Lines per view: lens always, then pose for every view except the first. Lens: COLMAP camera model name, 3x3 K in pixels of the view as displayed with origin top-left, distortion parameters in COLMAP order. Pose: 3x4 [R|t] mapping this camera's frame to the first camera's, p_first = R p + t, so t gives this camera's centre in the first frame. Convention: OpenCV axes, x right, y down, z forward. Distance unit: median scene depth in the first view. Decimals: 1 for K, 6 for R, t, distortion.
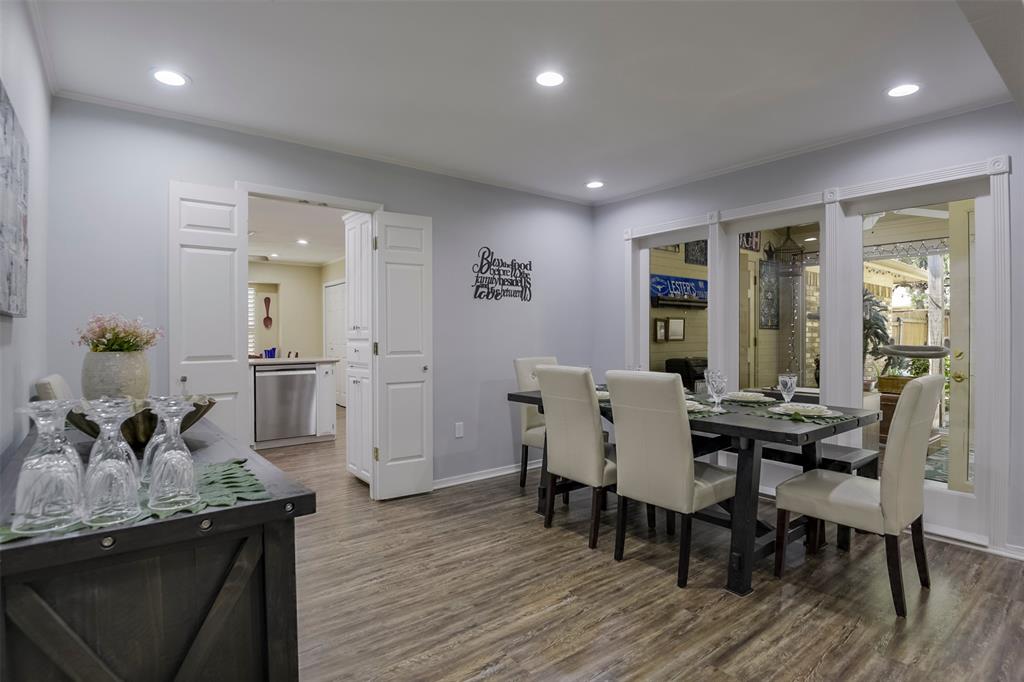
lens RADIAL K [[489.7, 0, 517.7], [0, 489.7, 340.1], [0, 0, 1]] dist [0.003088, -0.004911]
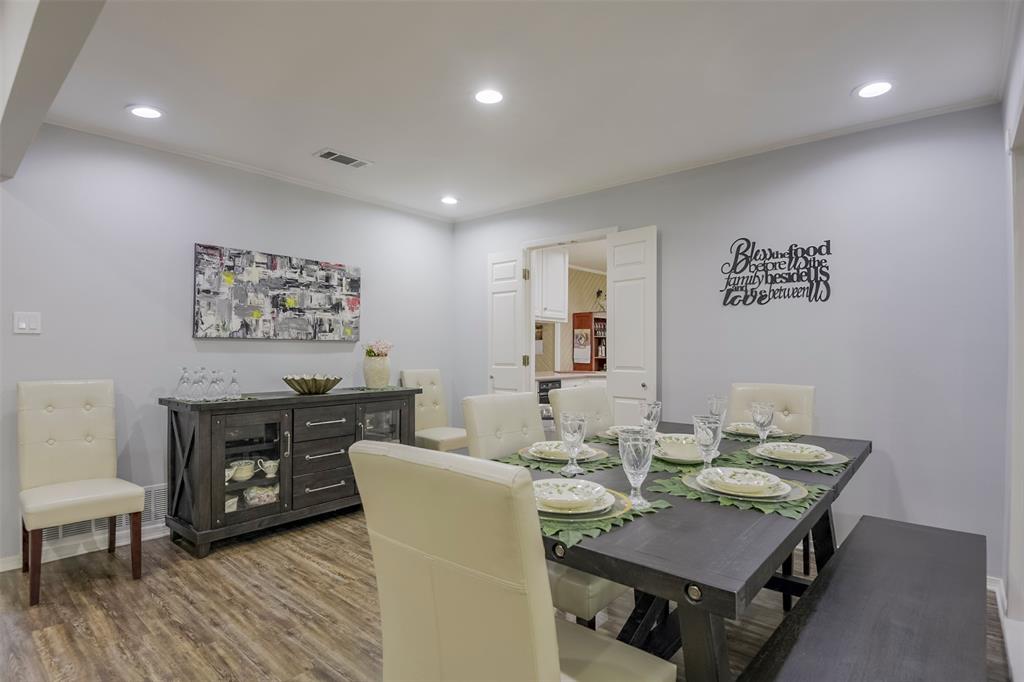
lens RADIAL K [[519.0, 0, 536.7], [0, 519.0, 344.7], [0, 0, 1]] dist [-0.003188, -0.000325]
pose [[0.236038, -0.004616, -0.971733, 0.646185], [-0.018307, 0.999790, -0.009197, -0.007718], [0.971571, 0.019960, 0.235904, 0.485150]]
